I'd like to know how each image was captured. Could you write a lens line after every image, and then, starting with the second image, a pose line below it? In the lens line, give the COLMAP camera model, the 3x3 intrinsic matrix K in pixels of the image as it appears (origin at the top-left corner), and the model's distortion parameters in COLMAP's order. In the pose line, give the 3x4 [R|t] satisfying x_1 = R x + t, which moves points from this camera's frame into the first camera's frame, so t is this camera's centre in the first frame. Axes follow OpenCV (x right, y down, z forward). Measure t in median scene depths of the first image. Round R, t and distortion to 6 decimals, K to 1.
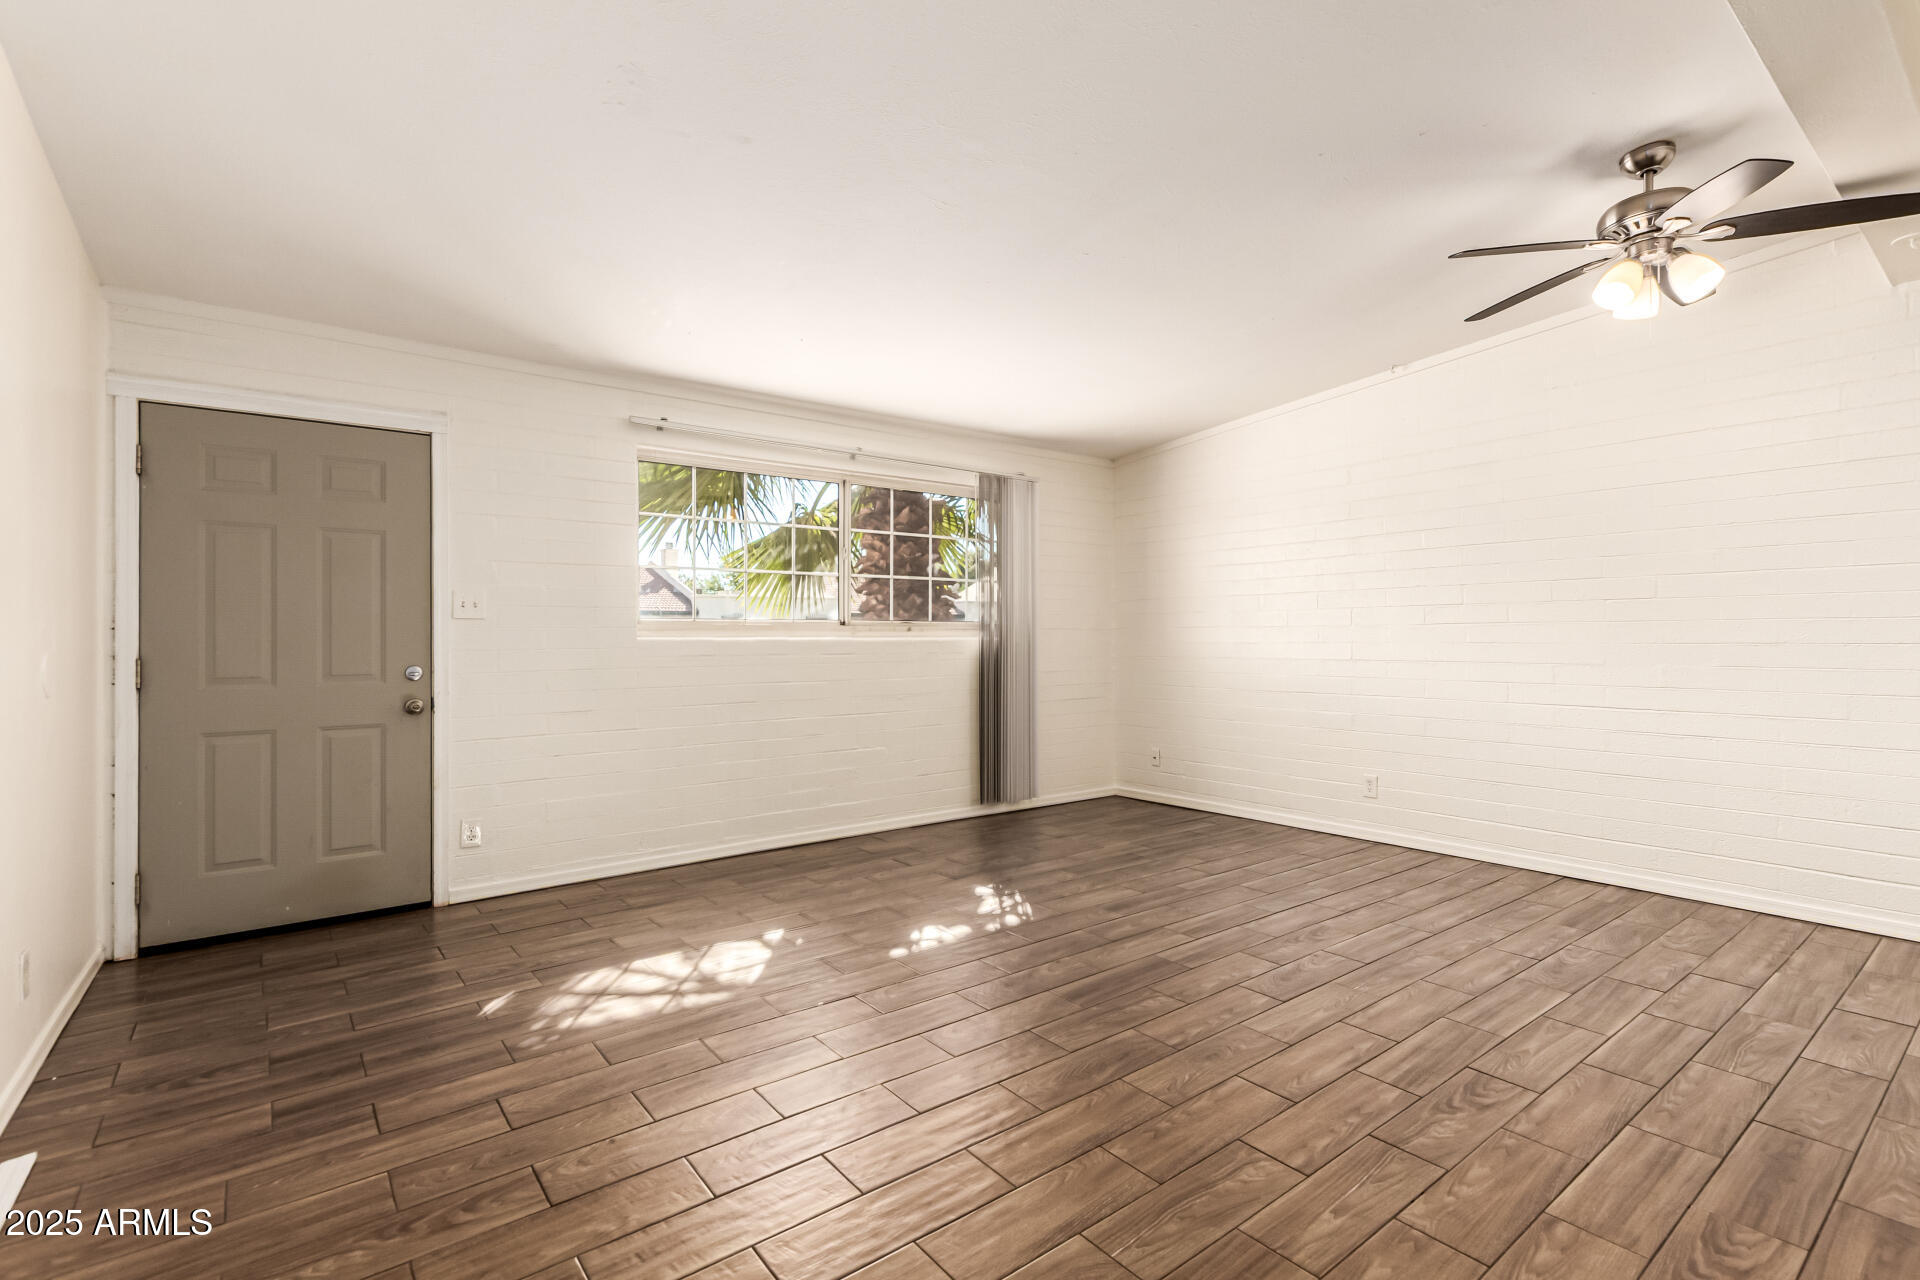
lens RADIAL K [[897.3, 0, 973.6], [0, 897.3, 629.0], [0, 0, 1]] dist [0.006079, -0.006221]
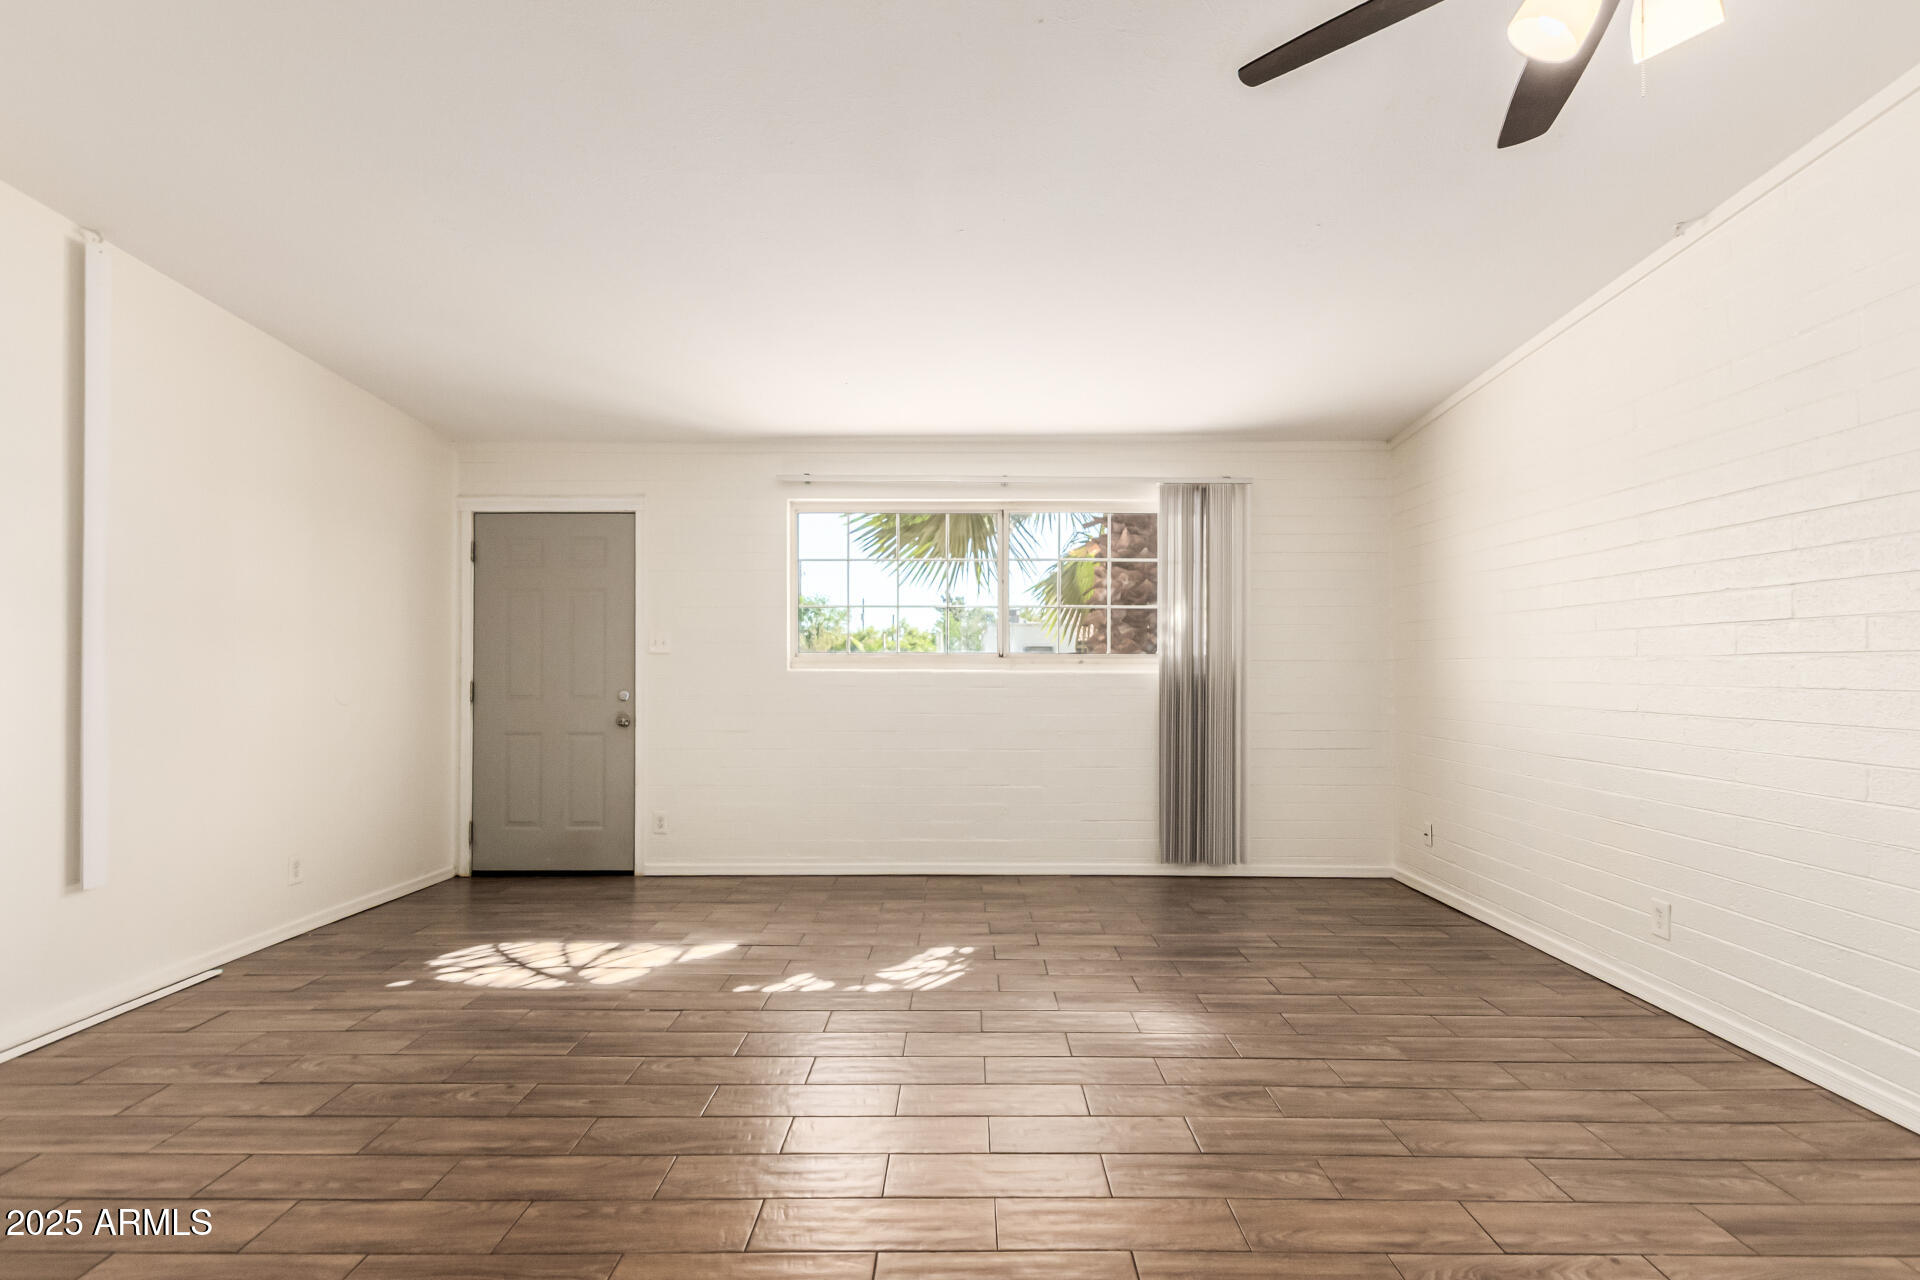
lens RADIAL K [[897.3, 0, 969.9], [0, 897.3, 667.7], [0, 0, 1]] dist [0.006079, -0.006221]
pose [[0.782198, 0.007297, -0.622987, 0.627377], [-0.000114, 0.999933, 0.011569, -0.007568], [0.623030, -0.008978, 0.782147, 0.303850]]
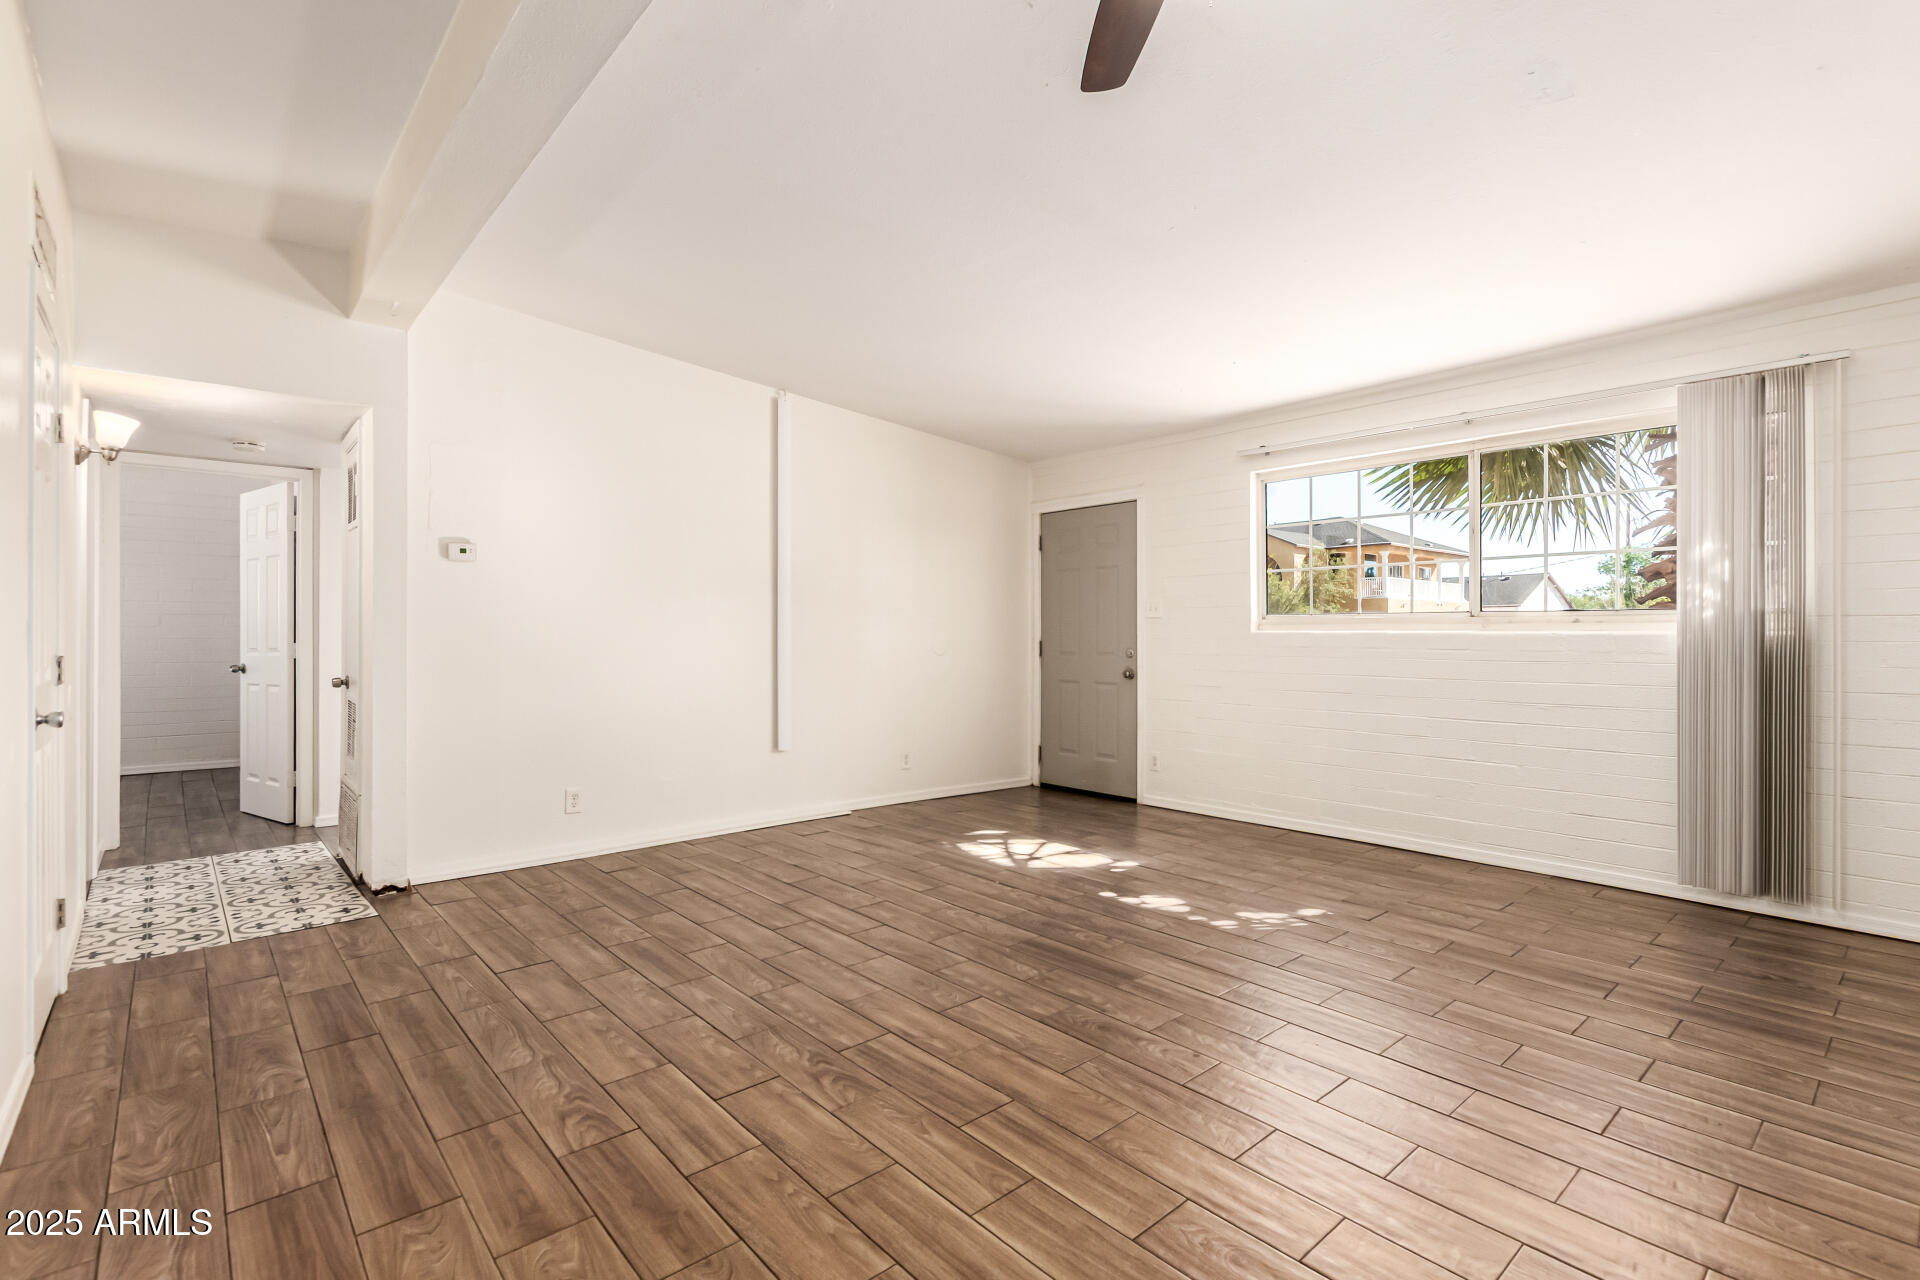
lens RADIAL K [[897.3, 0, 997.5], [0, 897.3, 632.6], [0, 0, 1]] dist [0.006079, -0.006221]
pose [[0.068226, 0.005620, -0.997654, 0.996844], [0.008777, 0.999942, 0.006233, 0.001373], [0.997631, -0.009182, 0.068173, 0.697921]]
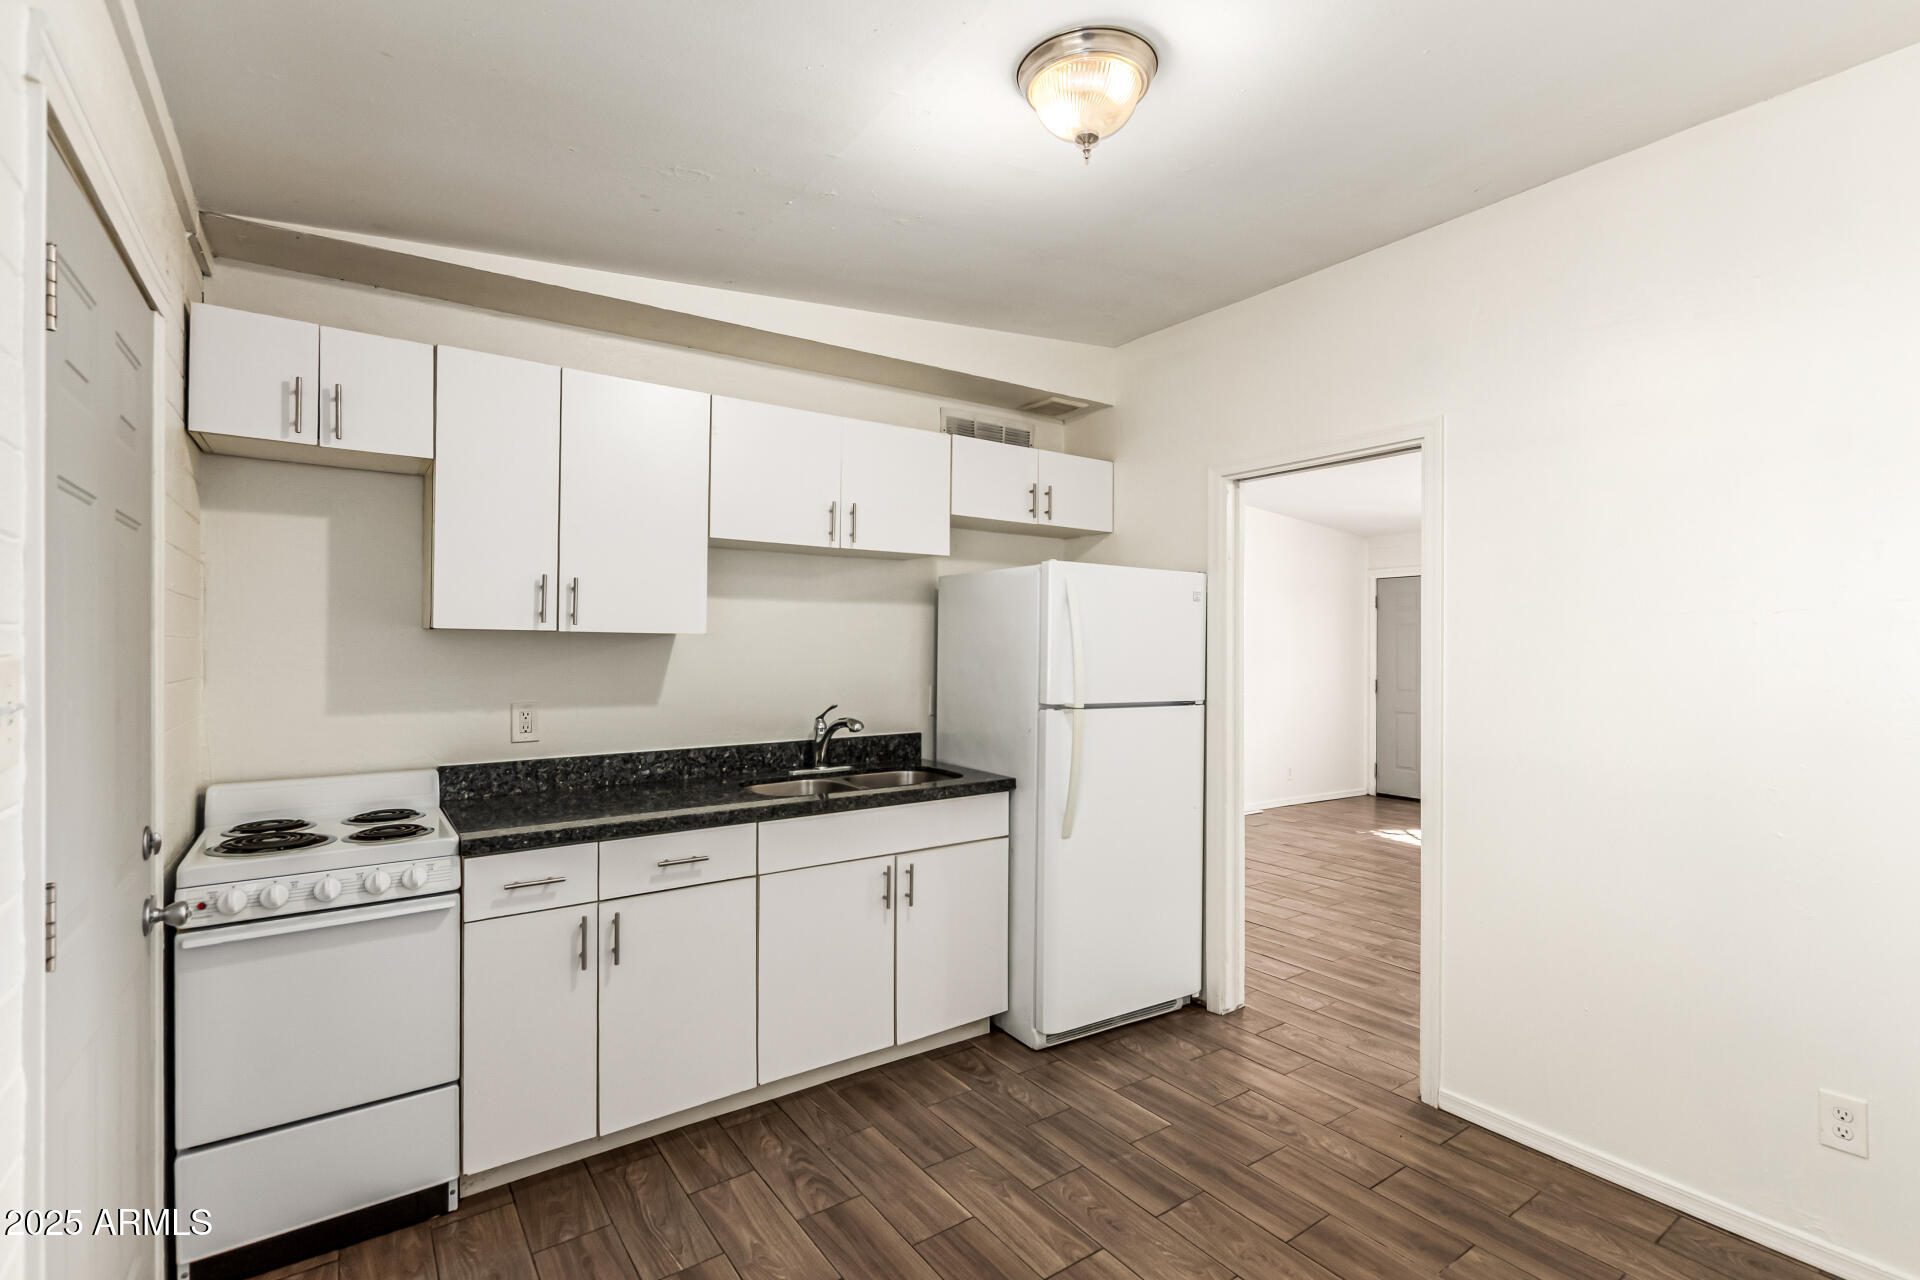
lens RADIAL K [[897.3, 0, 998.1], [0, 897.3, 643.5], [0, 0, 1]] dist [0.006079, -0.006221]
pose [[-0.036328, -0.001503, -0.999339, 1.518615], [0.009425, 0.999954, -0.001847, -0.068513], [0.999295, -0.009486, -0.036312, 0.018473]]
